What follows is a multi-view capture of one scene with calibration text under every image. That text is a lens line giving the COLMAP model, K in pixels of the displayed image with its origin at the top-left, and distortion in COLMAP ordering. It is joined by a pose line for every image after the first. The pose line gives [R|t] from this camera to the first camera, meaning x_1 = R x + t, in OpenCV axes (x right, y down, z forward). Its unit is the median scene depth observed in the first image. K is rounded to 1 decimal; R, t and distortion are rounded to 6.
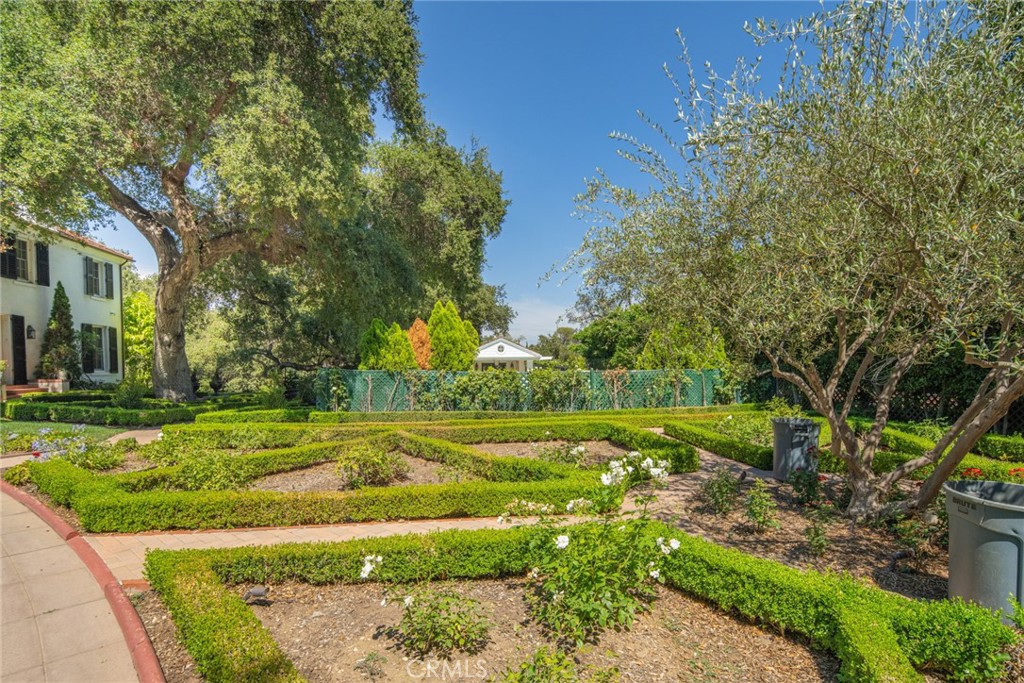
lens RADIAL K [[494.8, 0, 508.3], [0, 494.8, 351.3], [0, 0, 1]] dist [0.001803, -0.000833]
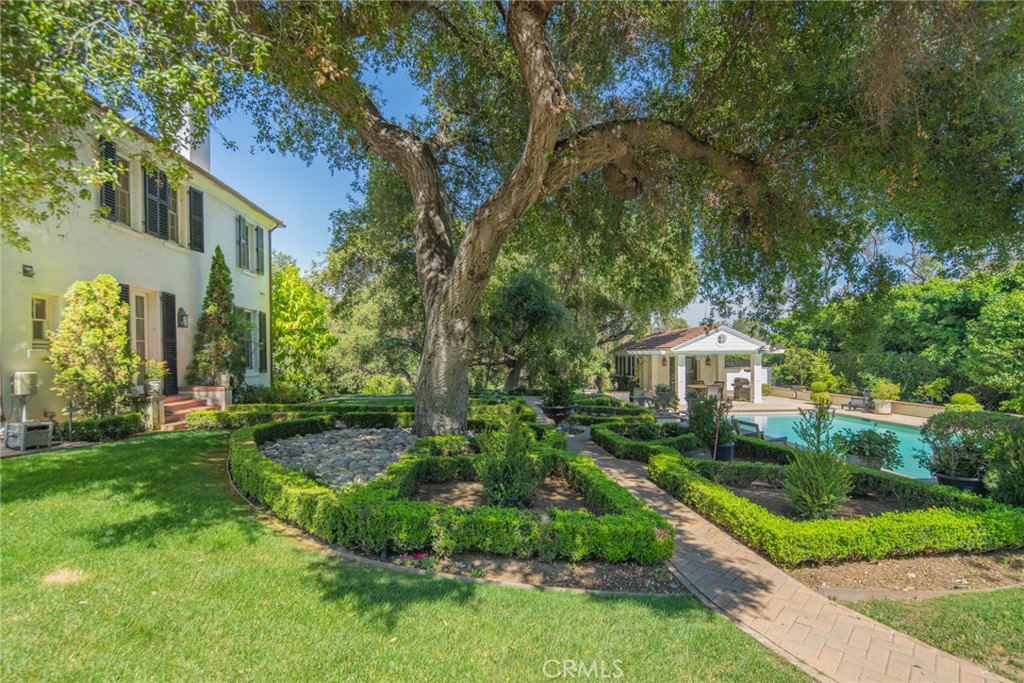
lens RADIAL K [[494.8, 0, 516.1], [0, 494.8, 332.6], [0, 0, 1]] dist [0.001803, -0.000833]
pose [[0.997380, -0.001288, -0.072334, -0.441071], [0.000360, 0.999917, -0.012850, -0.009032], [0.072344, 0.012790, 0.997298, 0.337624]]
